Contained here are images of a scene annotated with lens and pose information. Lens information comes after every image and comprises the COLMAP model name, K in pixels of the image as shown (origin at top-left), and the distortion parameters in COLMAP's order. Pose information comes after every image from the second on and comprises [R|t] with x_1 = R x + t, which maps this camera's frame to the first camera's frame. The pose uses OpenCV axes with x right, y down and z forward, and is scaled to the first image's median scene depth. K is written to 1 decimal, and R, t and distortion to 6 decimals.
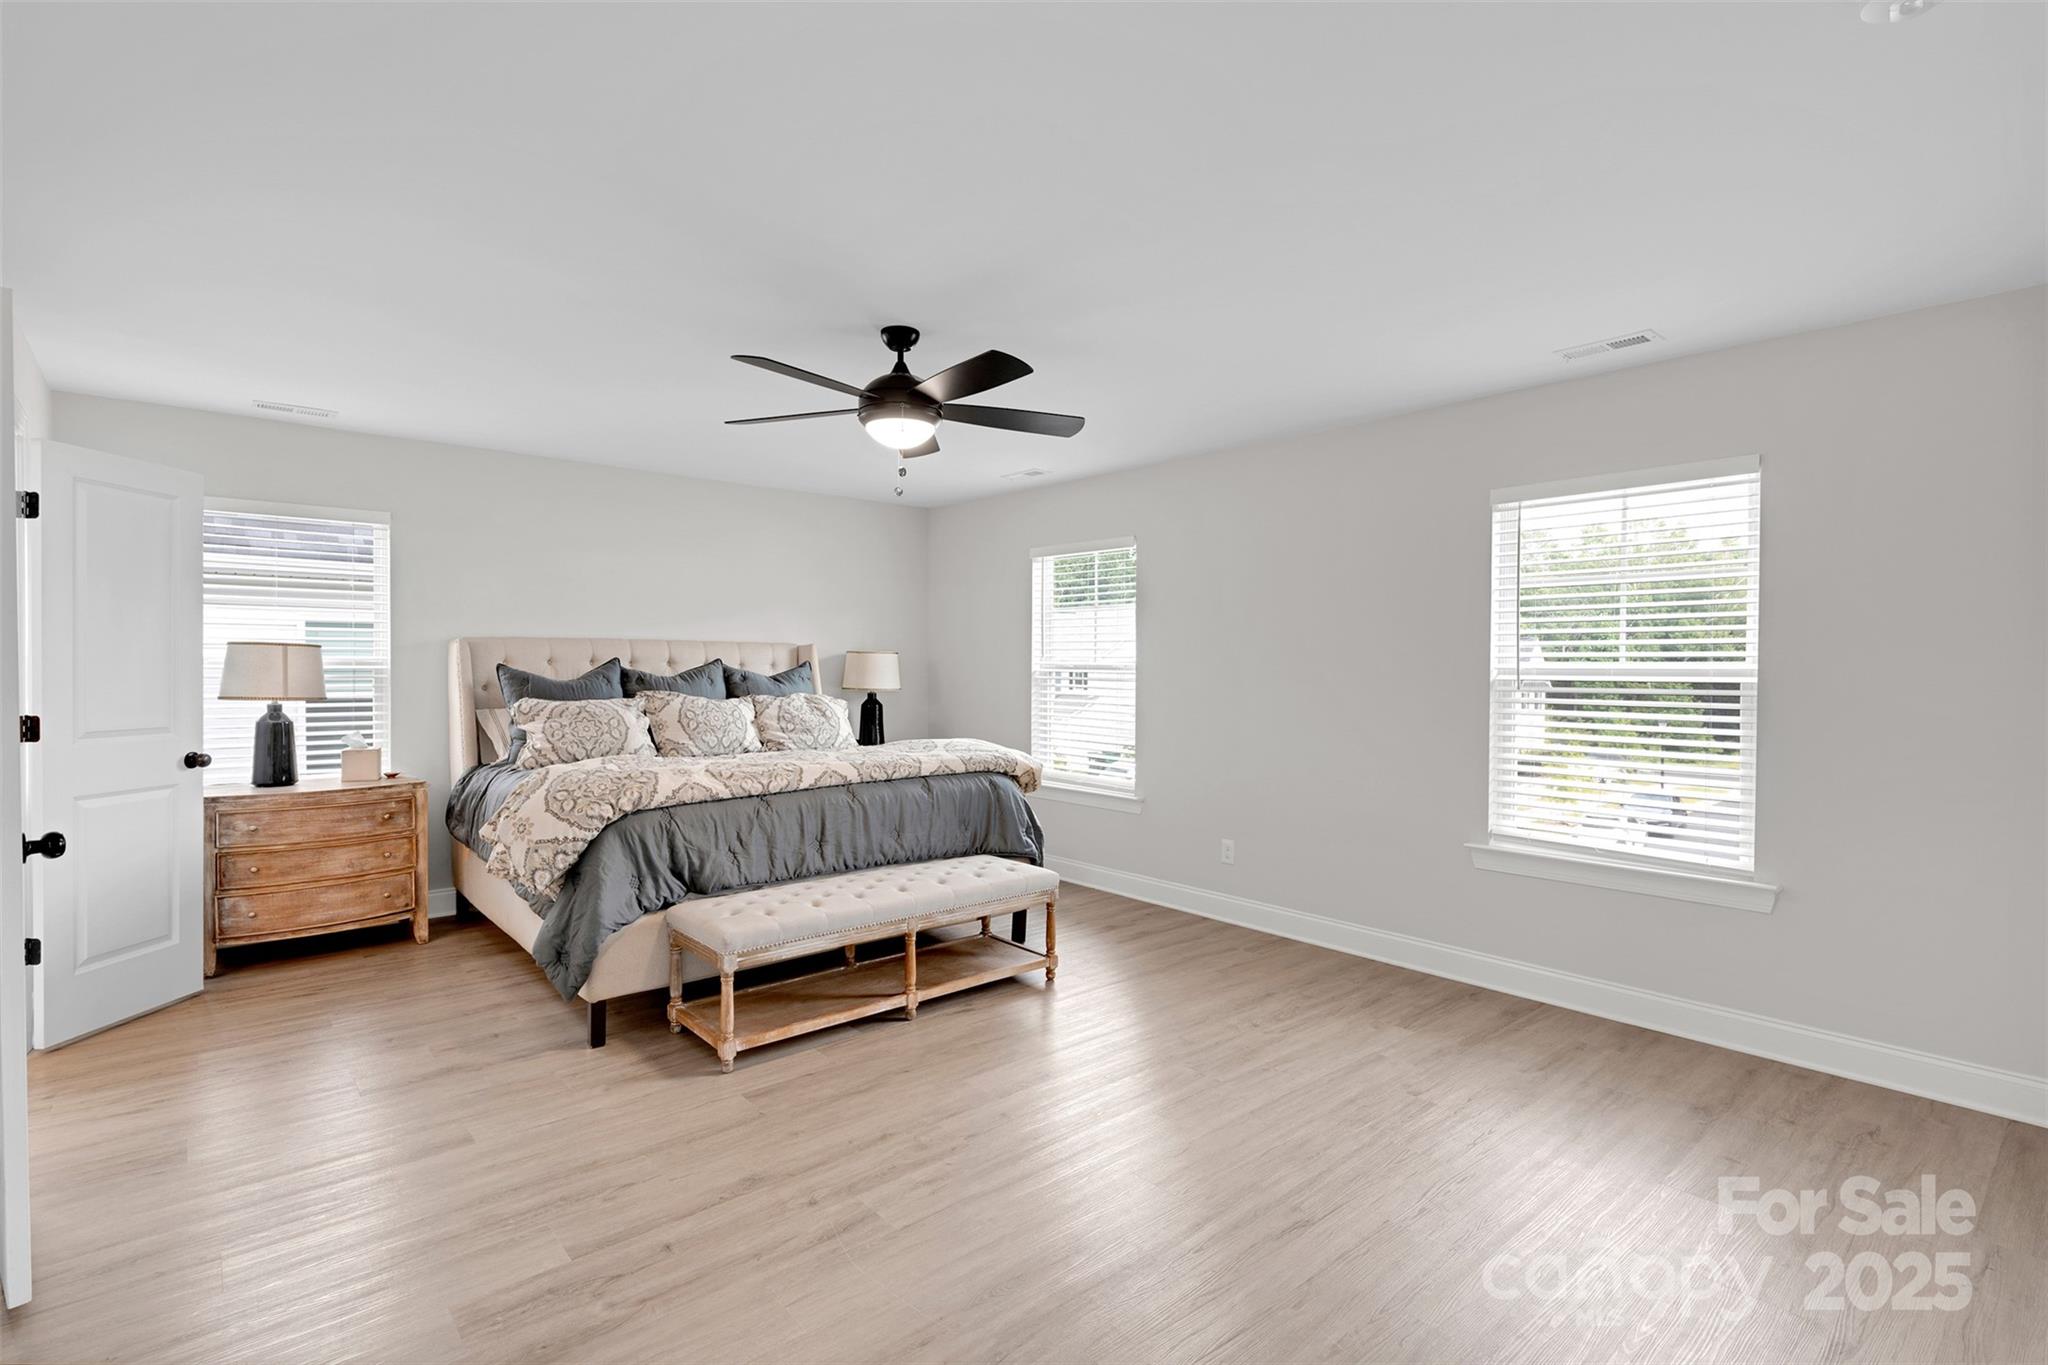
lens RADIAL K [[968.6, 0, 1020.7], [0, 968.6, 665.9], [0, 0, 1]] dist [0.004353, -0.000700]
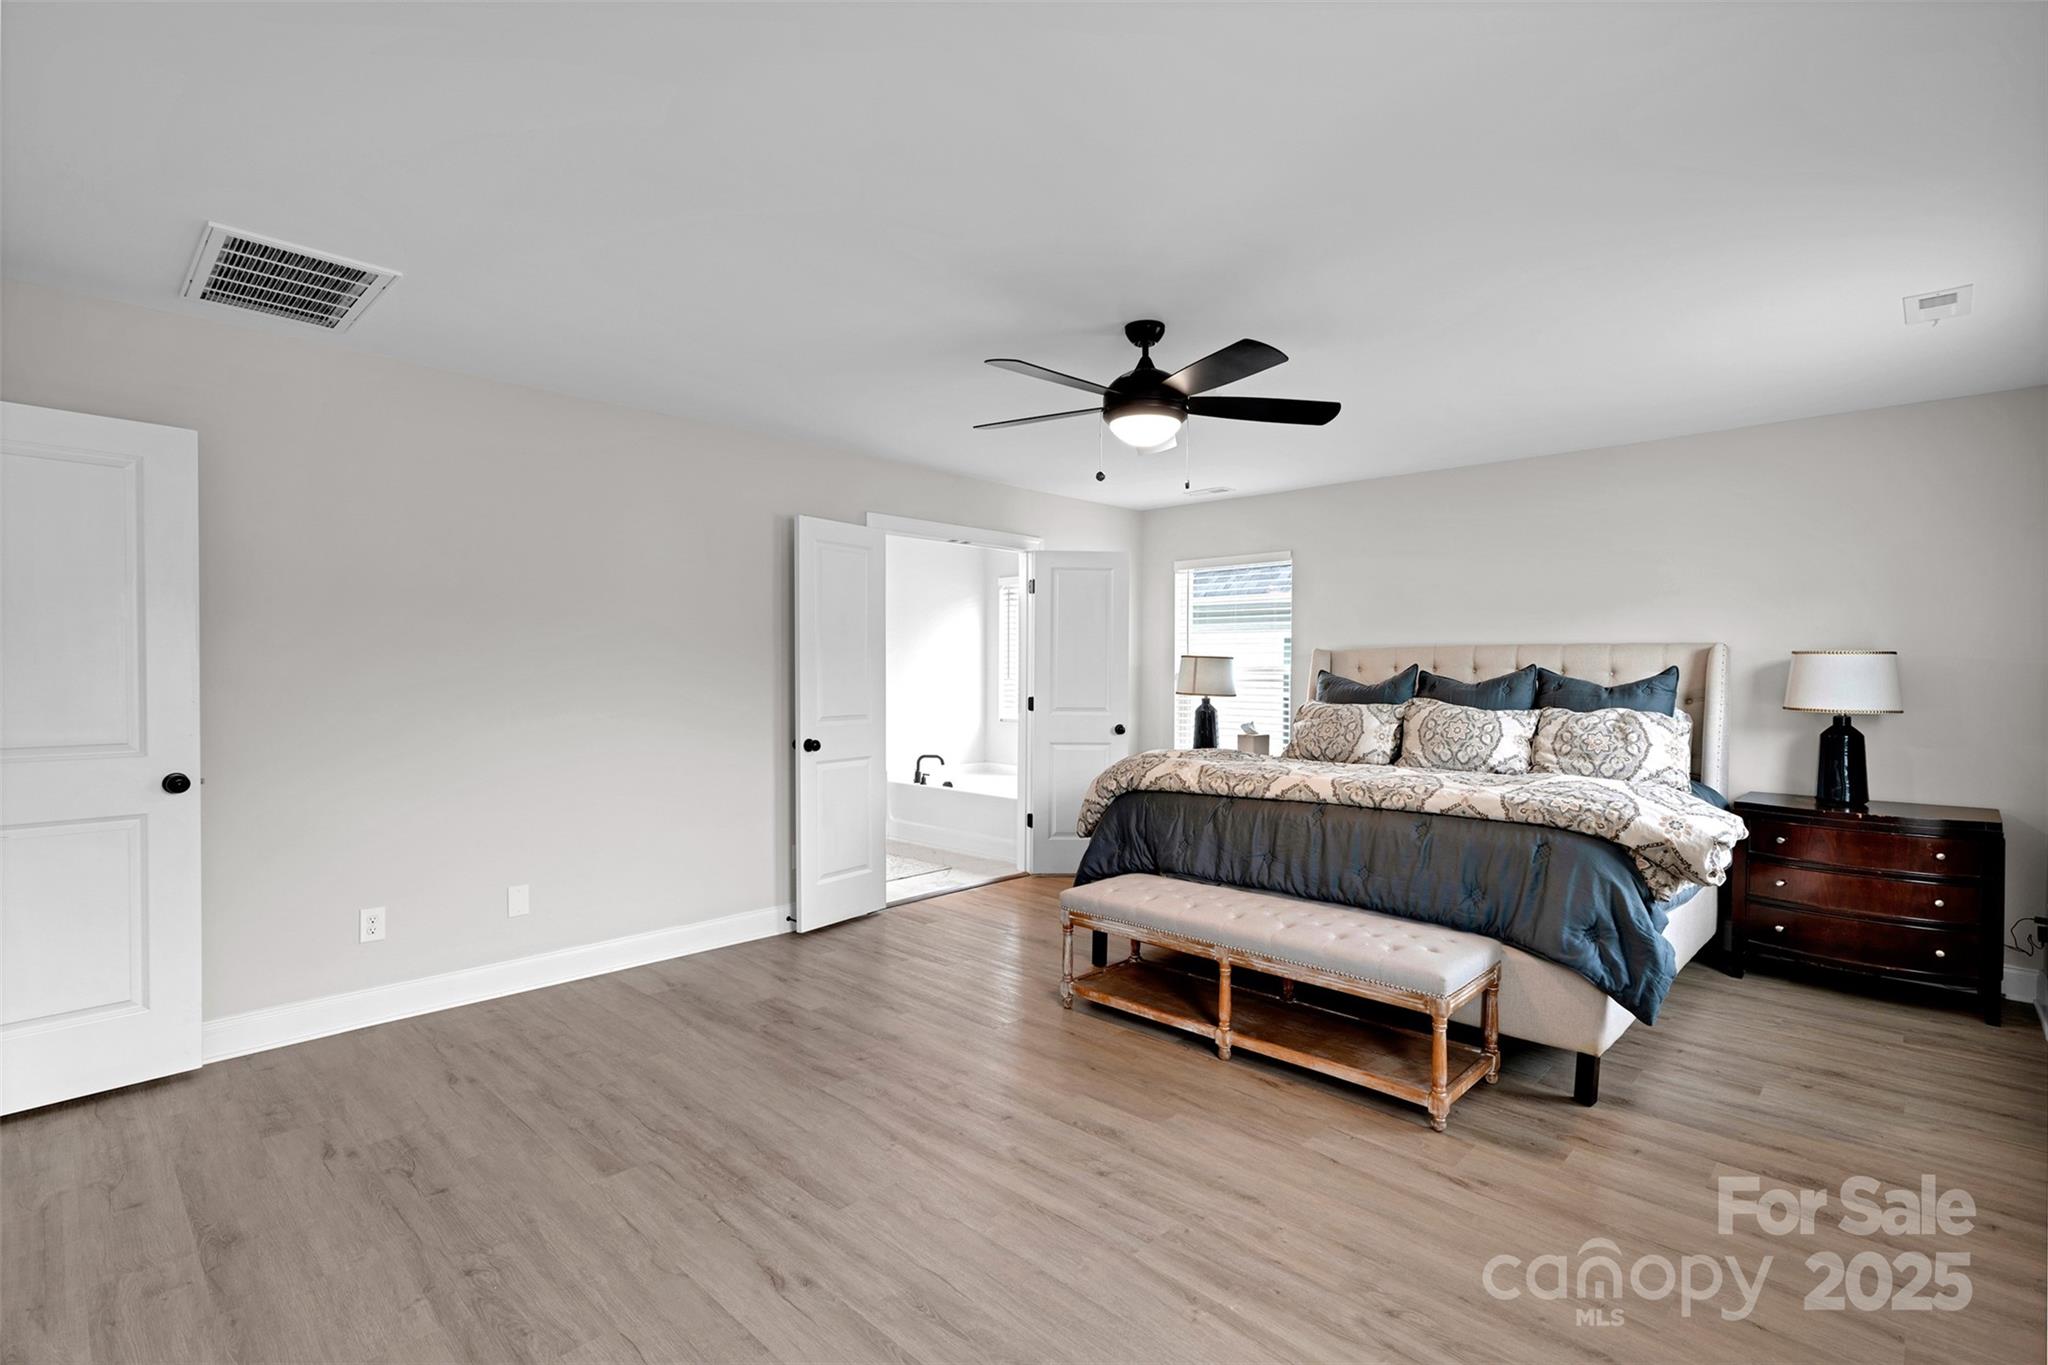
lens RADIAL K [[968.6, 0, 1020.7], [0, 968.6, 665.9], [0, 0, 1]] dist [0.004353, -0.000700]
pose [[0.081807, -0.006431, -0.996627, 0.690081], [-0.005082, 0.999963, -0.006869, 0.003317], [0.996635, 0.005627, 0.081772, 0.652096]]
